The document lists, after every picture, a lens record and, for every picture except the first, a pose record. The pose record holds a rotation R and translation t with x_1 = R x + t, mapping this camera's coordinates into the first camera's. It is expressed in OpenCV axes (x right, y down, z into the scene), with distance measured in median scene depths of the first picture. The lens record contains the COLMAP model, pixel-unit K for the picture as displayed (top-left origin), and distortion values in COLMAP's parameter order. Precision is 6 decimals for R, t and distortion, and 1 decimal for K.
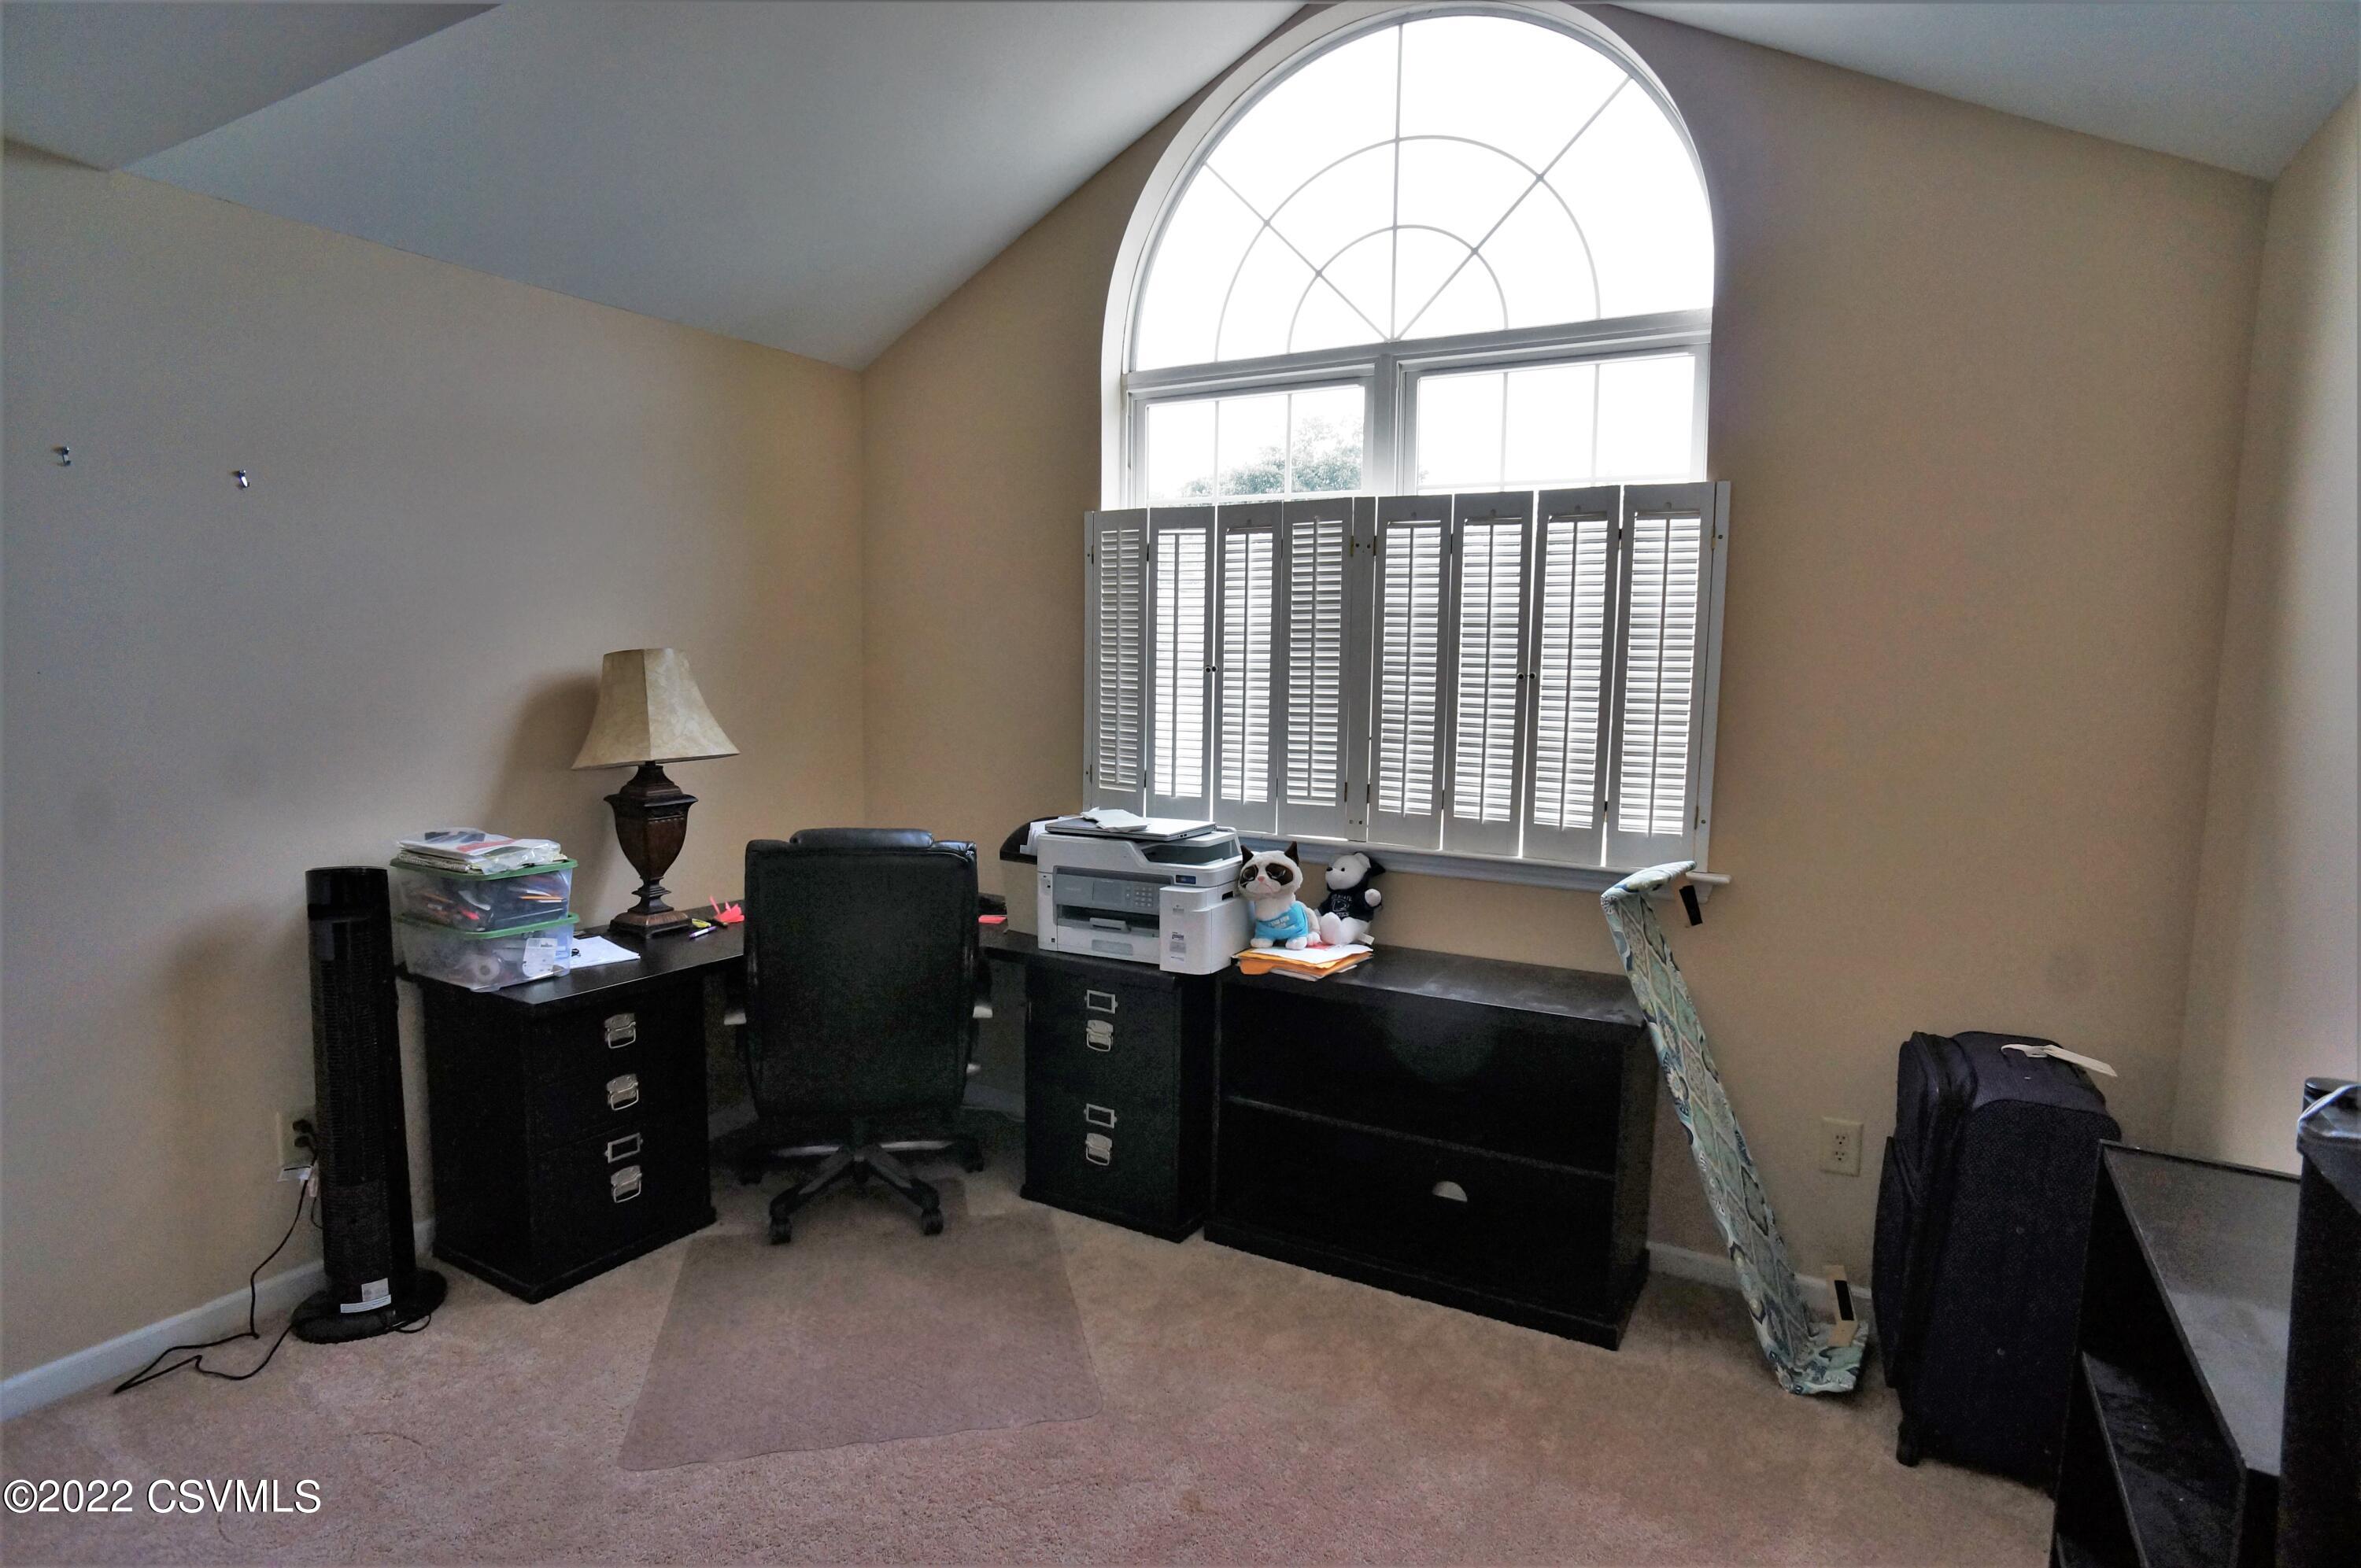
lens RADIAL K [[1240.3, 0, 1184.3], [0, 1240.3, 776.5], [0, 0, 1]] dist [-0.079015, 0.051771]
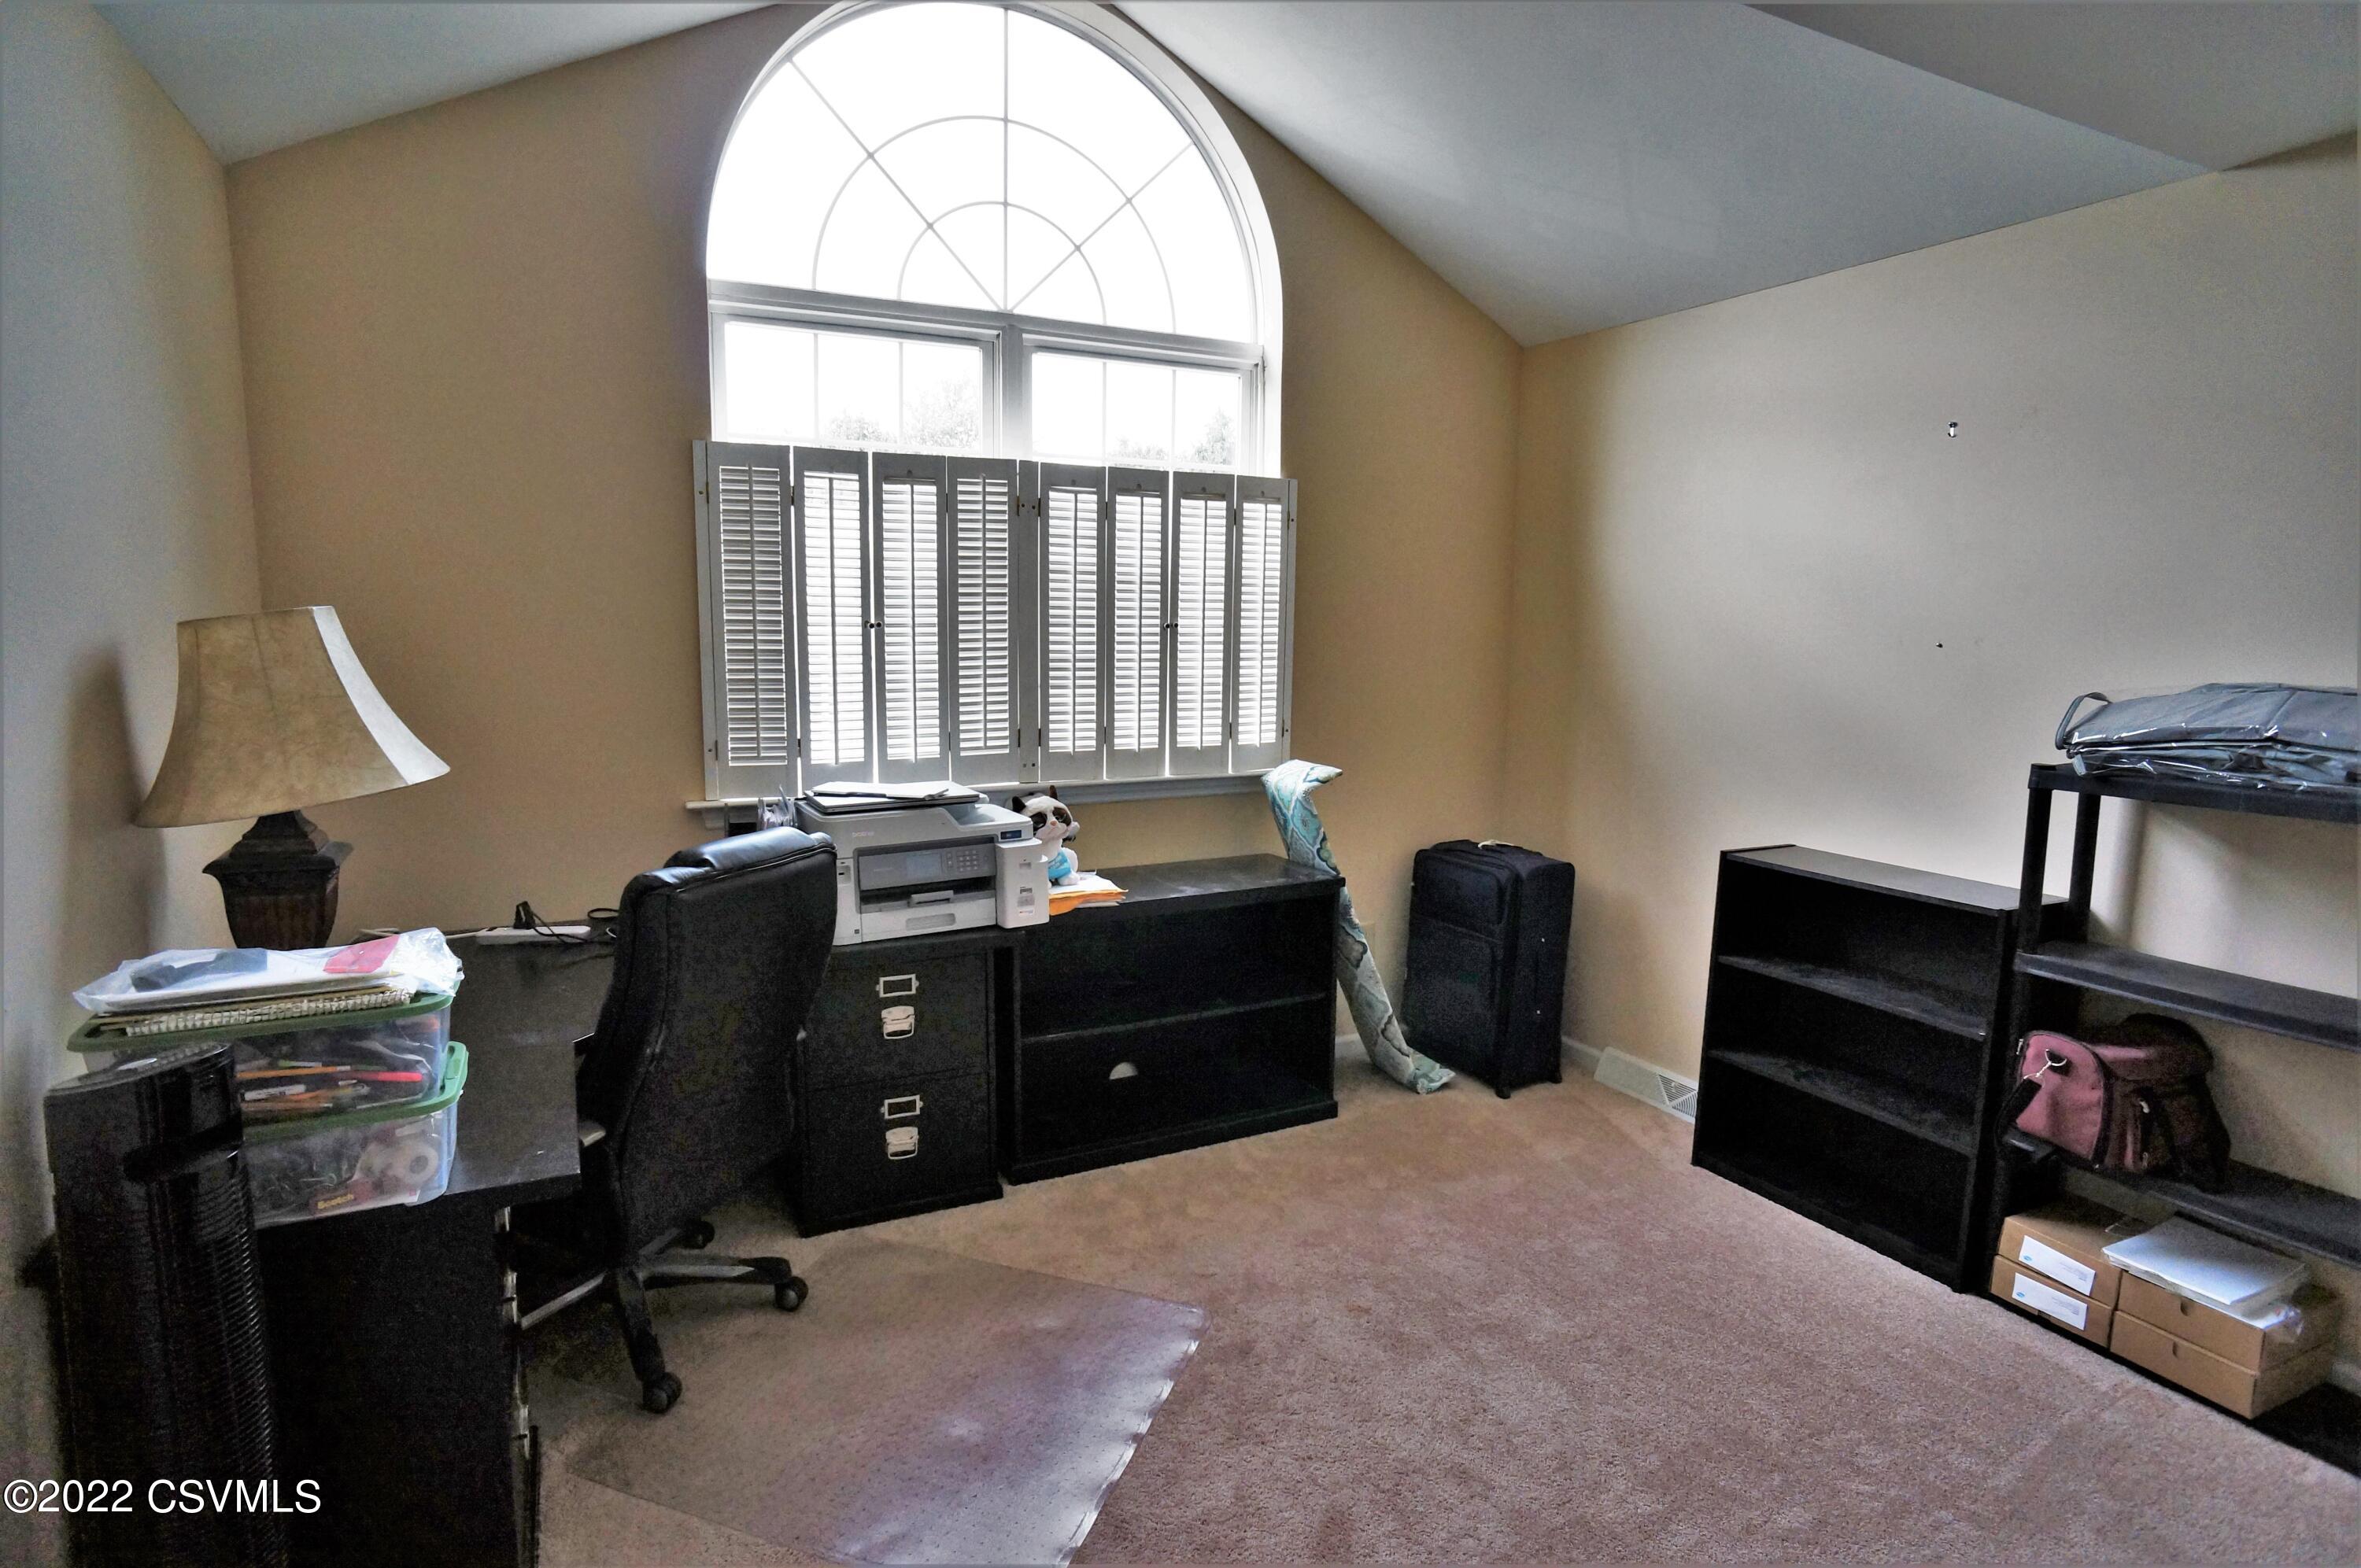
lens RADIAL K [[1240.3, 0, 1184.3], [0, 1240.3, 776.5], [0, 0, 1]] dist [-0.079015, 0.051771]
pose [[0.537516, -0.118286, 0.834916, -0.710809], [0.080114, 0.992798, 0.089076, -0.039635], [-0.839439, 0.019009, 0.543121, 0.315577]]
